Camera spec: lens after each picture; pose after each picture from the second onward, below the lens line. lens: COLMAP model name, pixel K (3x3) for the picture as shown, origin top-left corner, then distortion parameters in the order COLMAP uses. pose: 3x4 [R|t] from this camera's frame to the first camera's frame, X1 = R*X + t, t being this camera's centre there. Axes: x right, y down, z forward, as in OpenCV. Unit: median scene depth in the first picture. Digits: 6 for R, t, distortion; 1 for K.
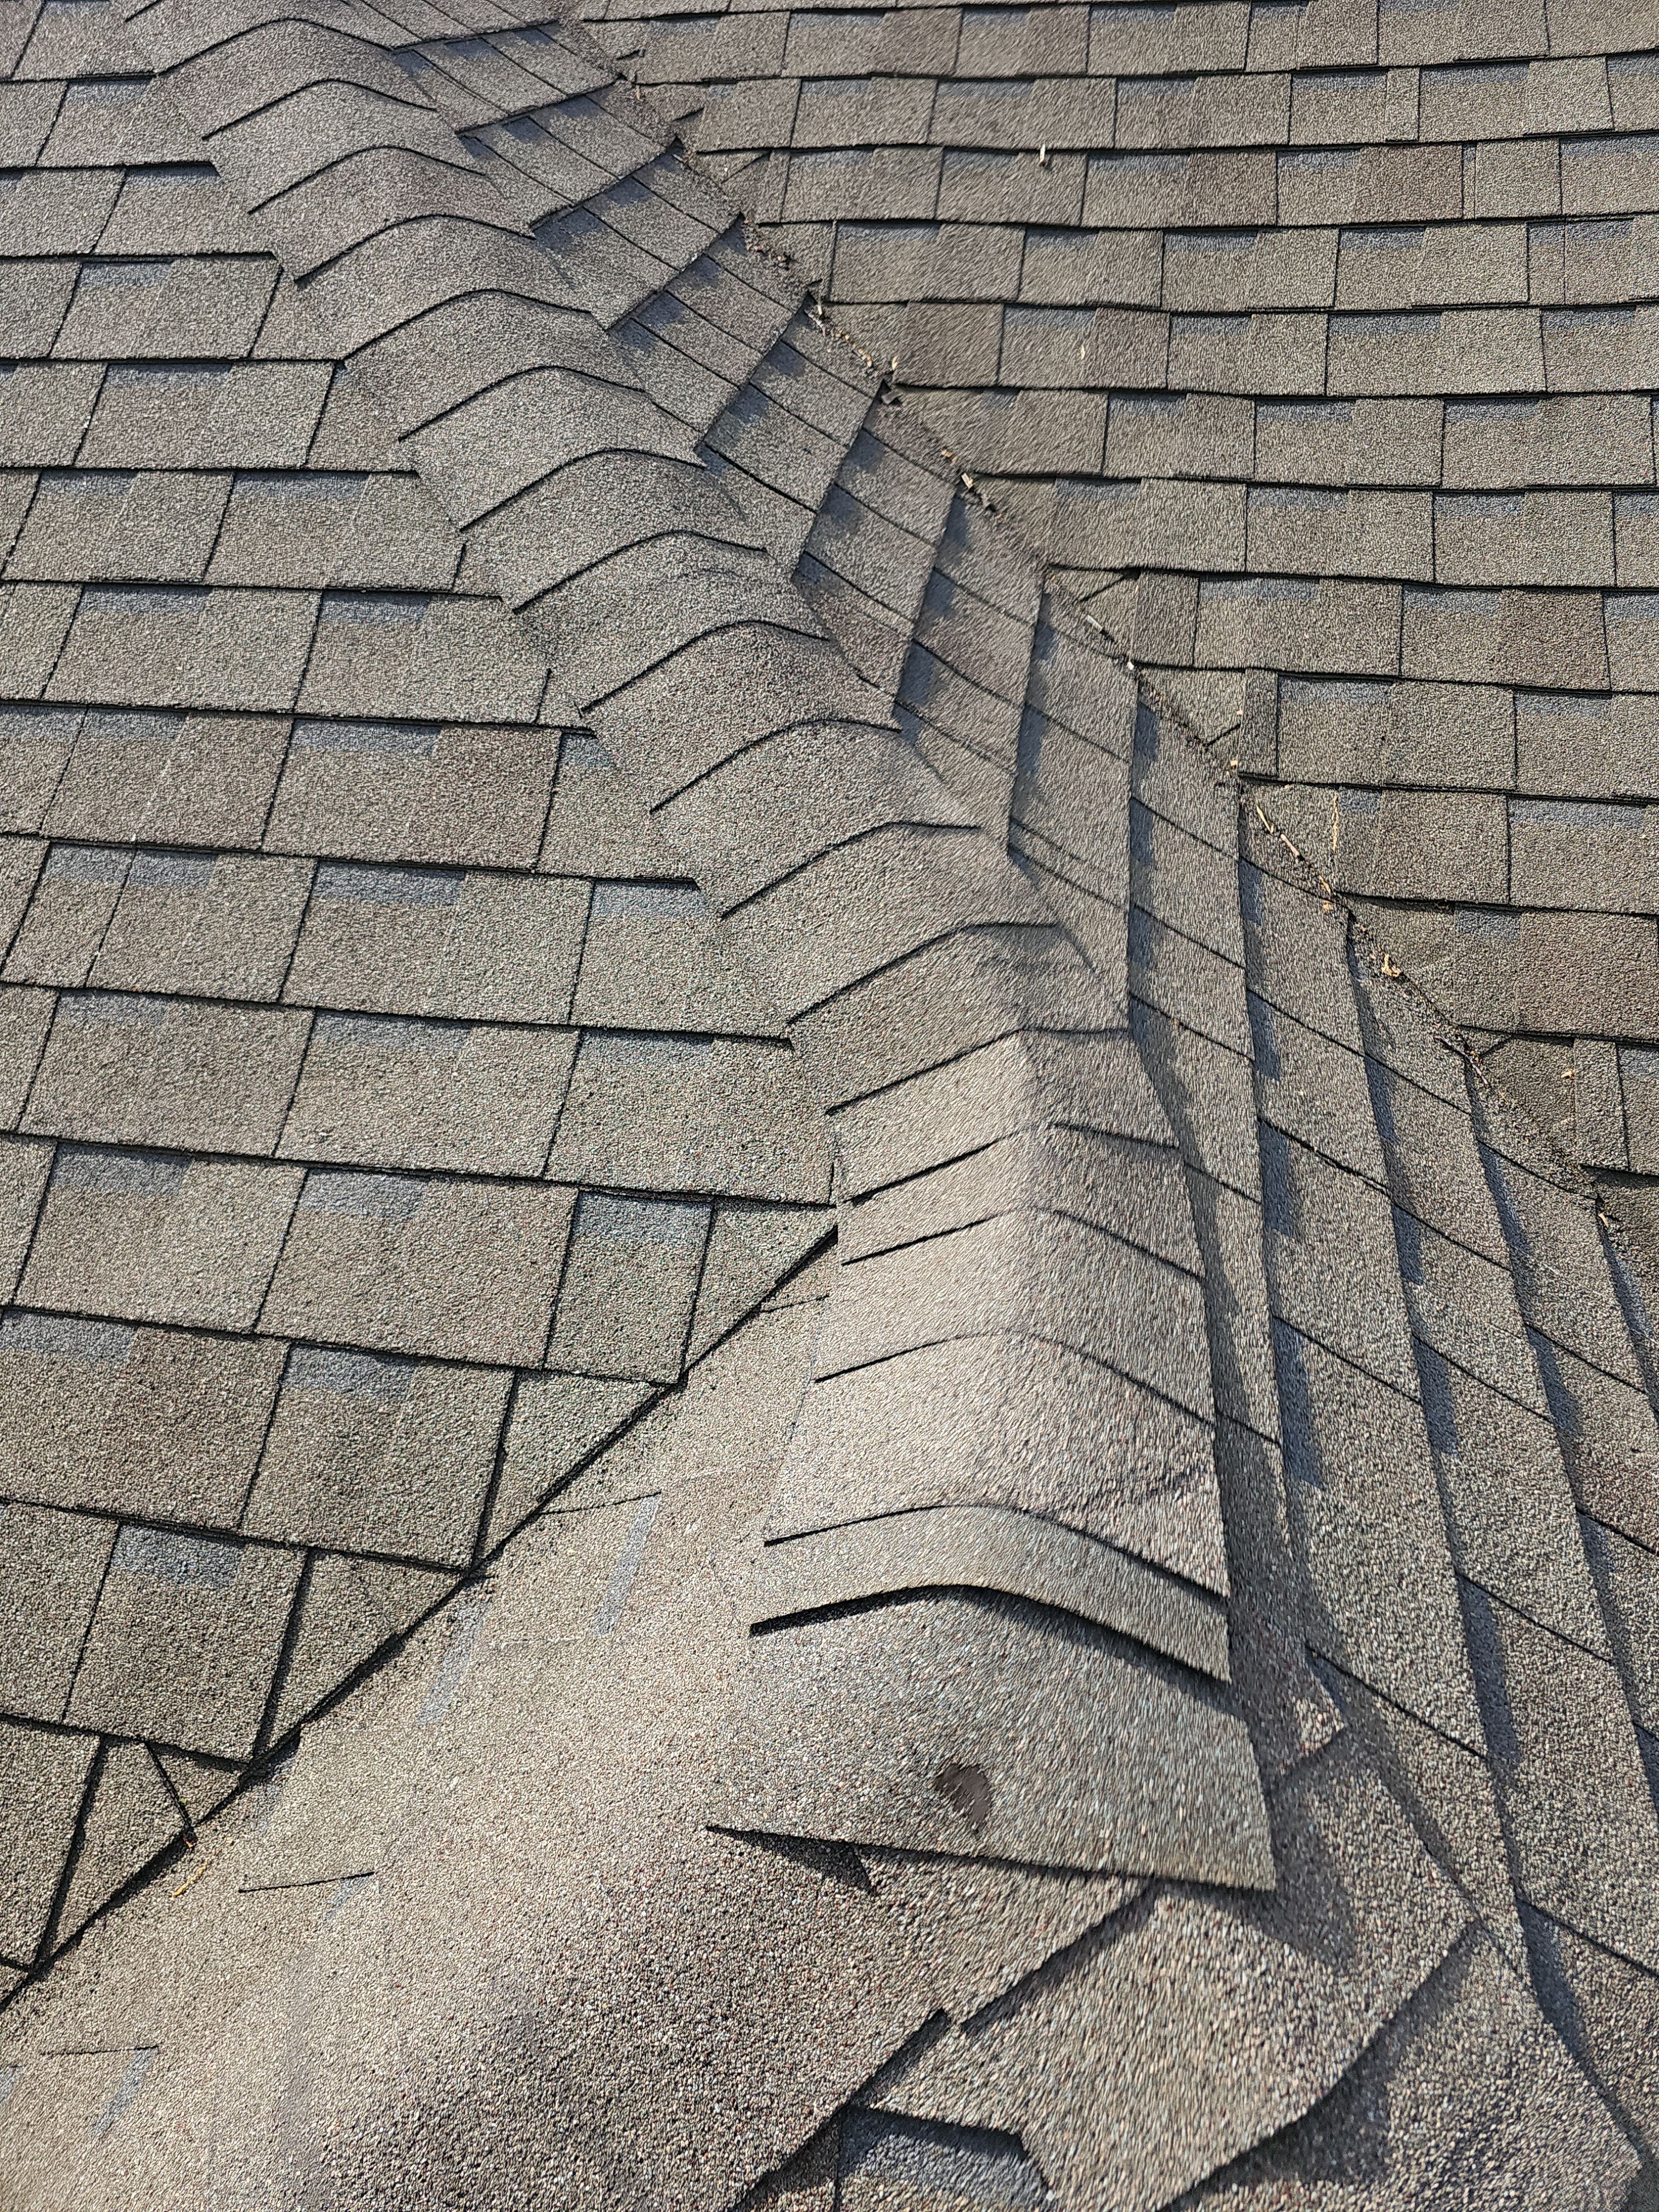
lens RADIAL K [[1433.0, 0, 845.2], [0, 1433.0, 1050.4], [0, 0, 1]] dist [0.040342, -0.032935]
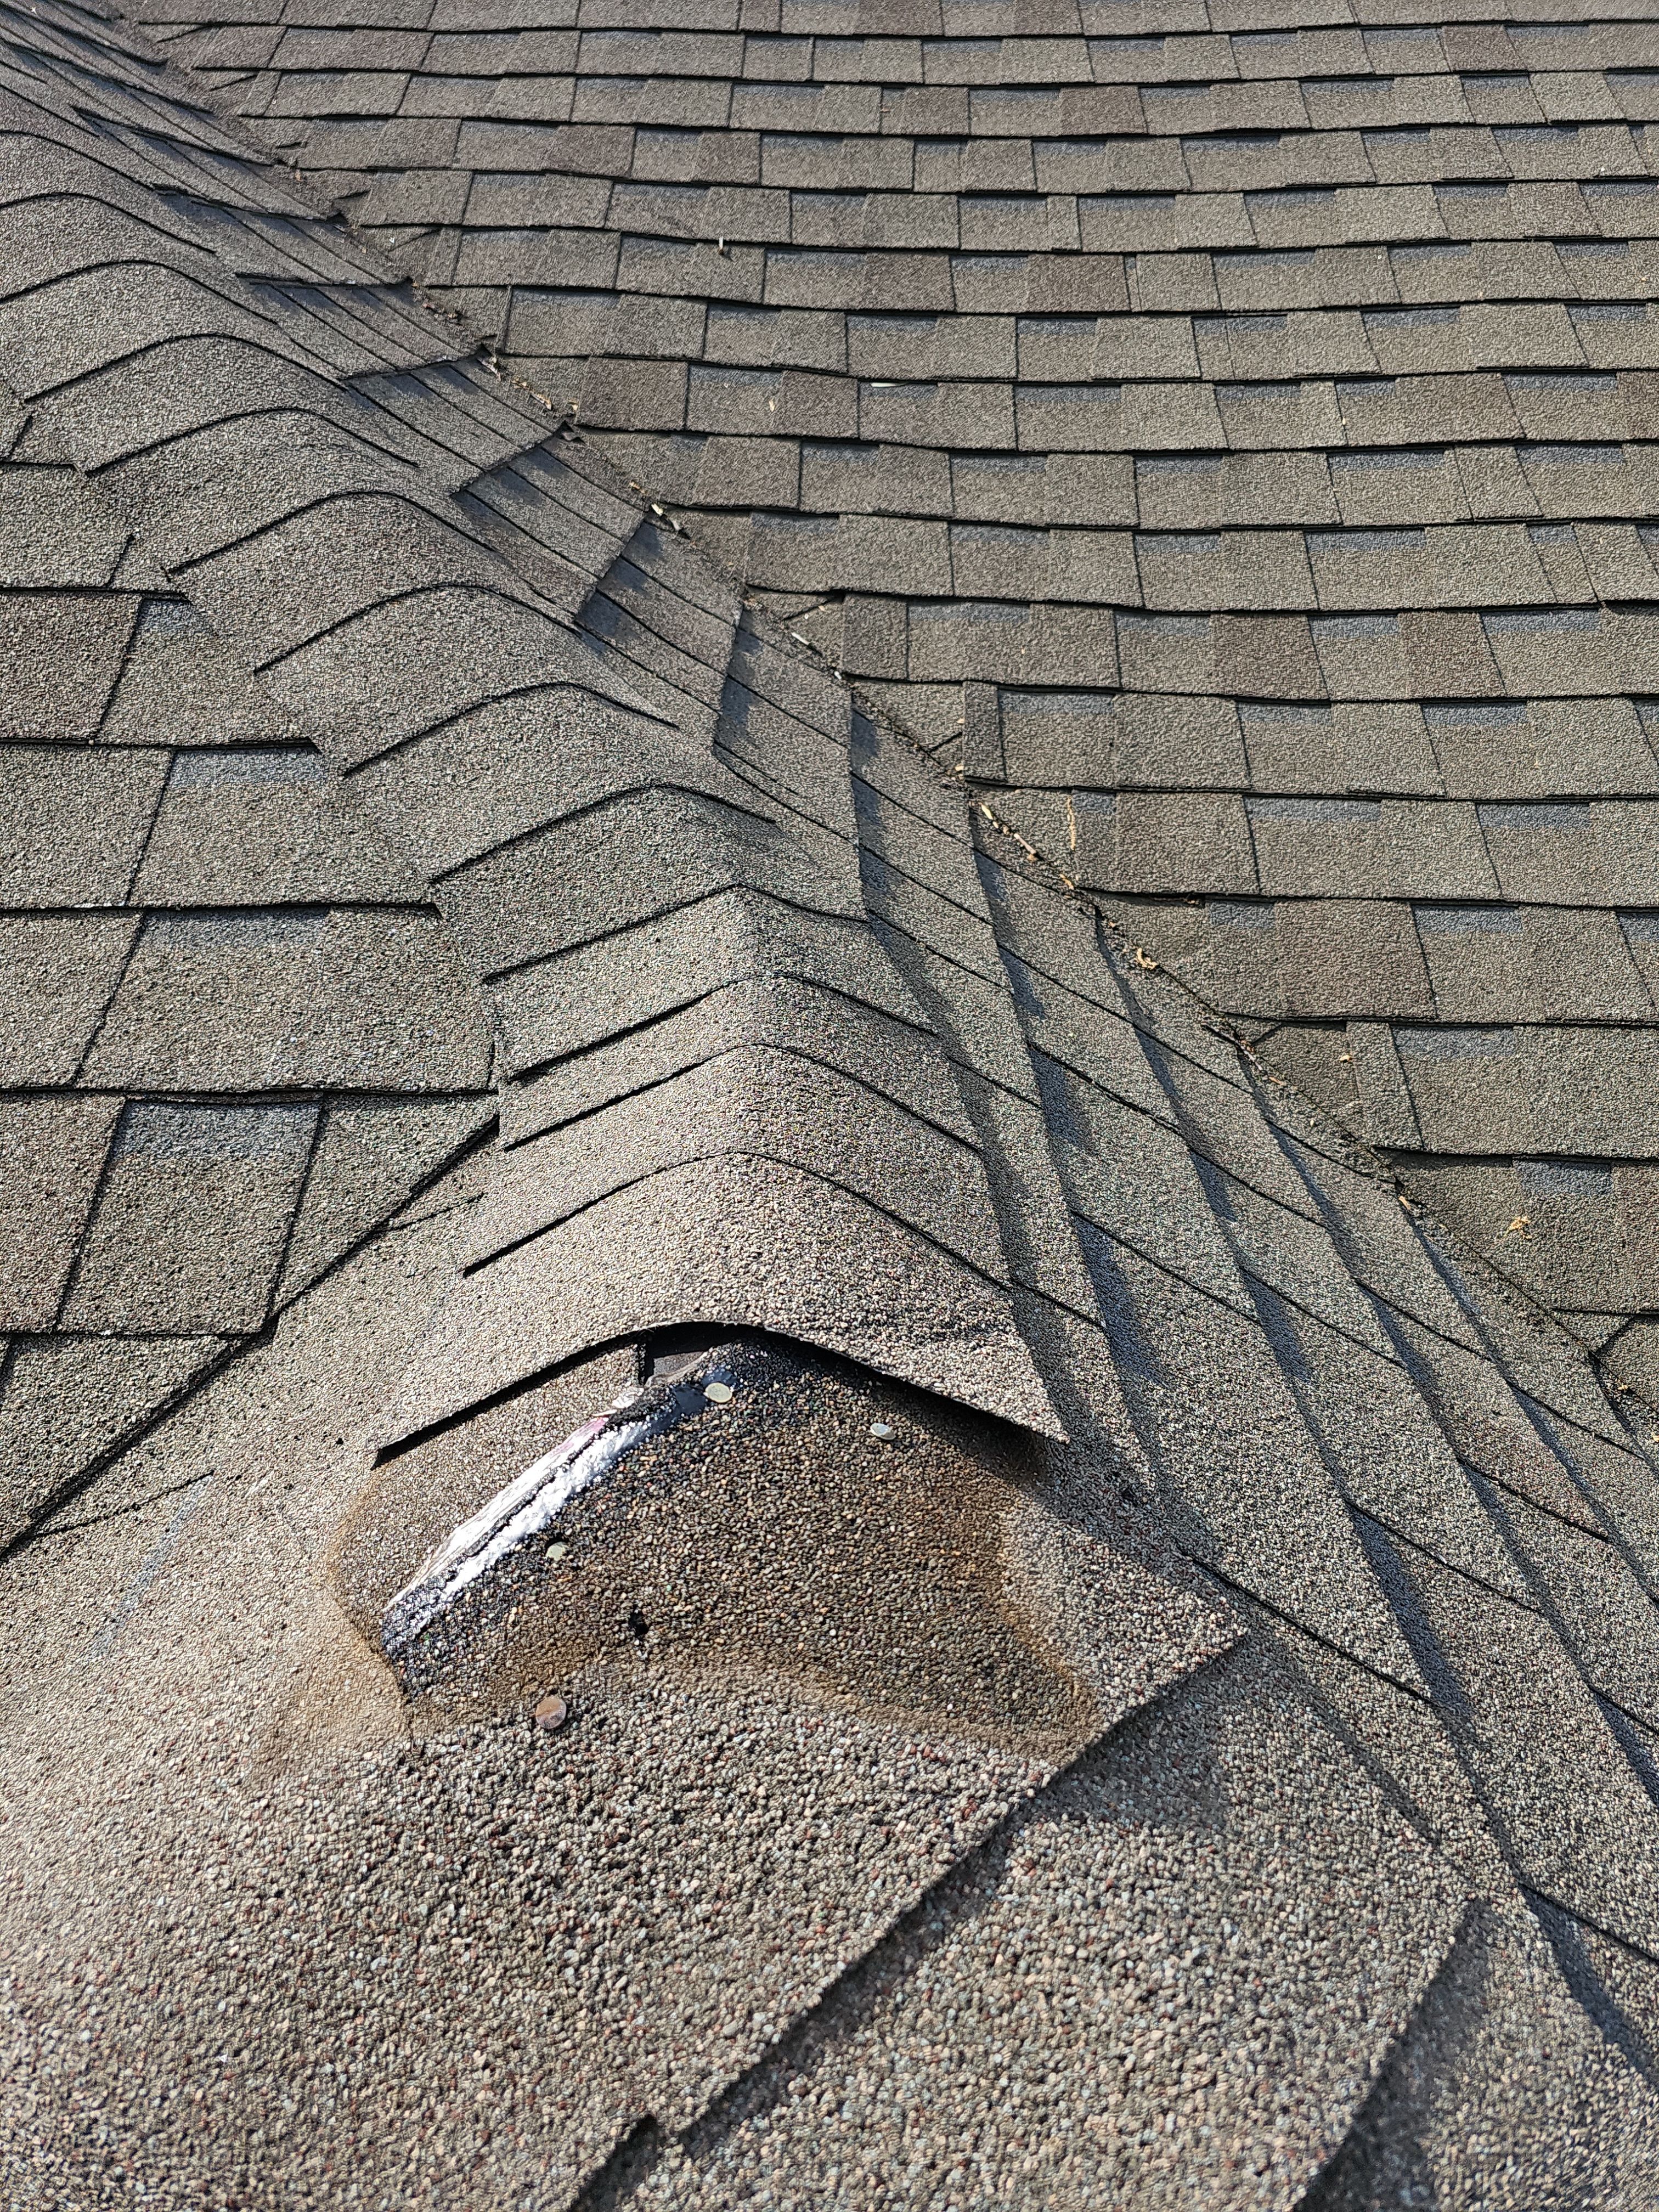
lens RADIAL K [[1433.0, 0, 820.9], [0, 1433.0, 1100.8], [0, 0, 1]] dist [0.040342, -0.032935]
pose [[0.984928, -0.027686, 0.170734, 0.027737], [0.059723, 0.980831, -0.185481, 0.223732], [-0.162326, 0.192882, 0.967702, 0.222317]]
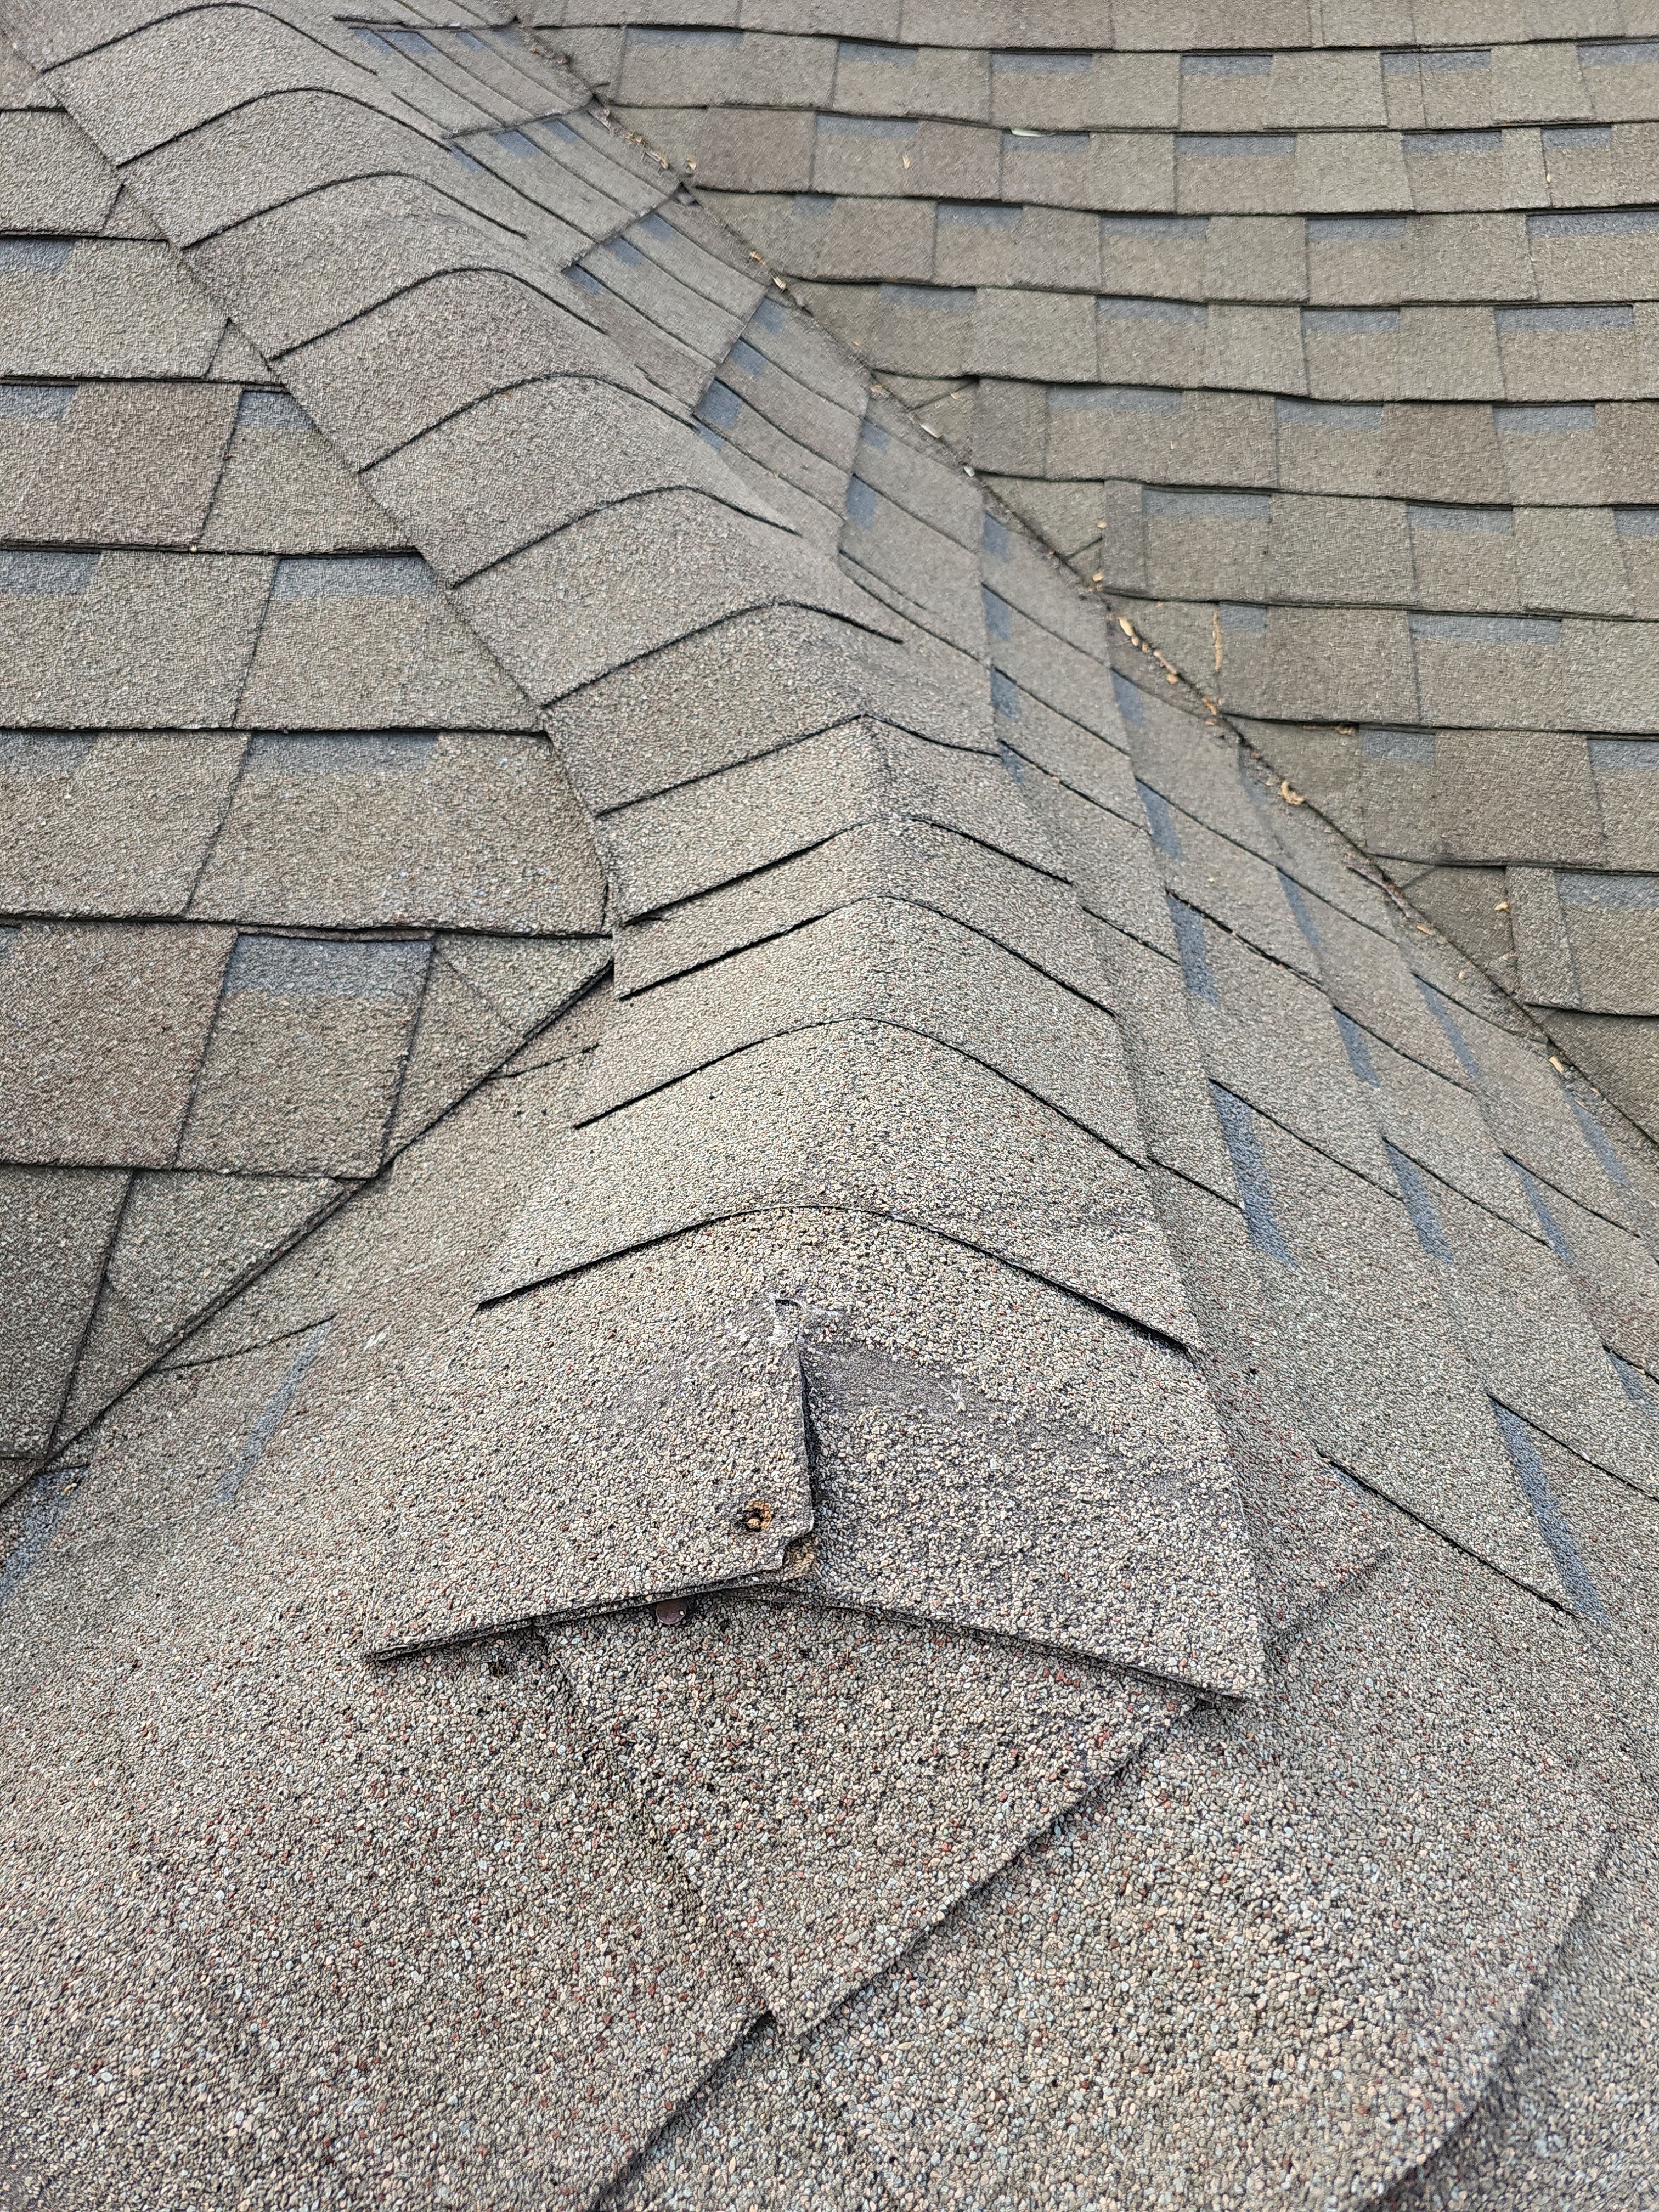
lens RADIAL K [[1433.0, 0, 819.9], [0, 1433.0, 1085.0], [0, 0, 1]] dist [0.040342, -0.032935]
pose [[0.994684, -0.013927, 0.102025, 0.020413], [0.020942, 0.997464, -0.068016, 0.200090], [-0.100819, 0.069791, 0.992454, 0.248492]]
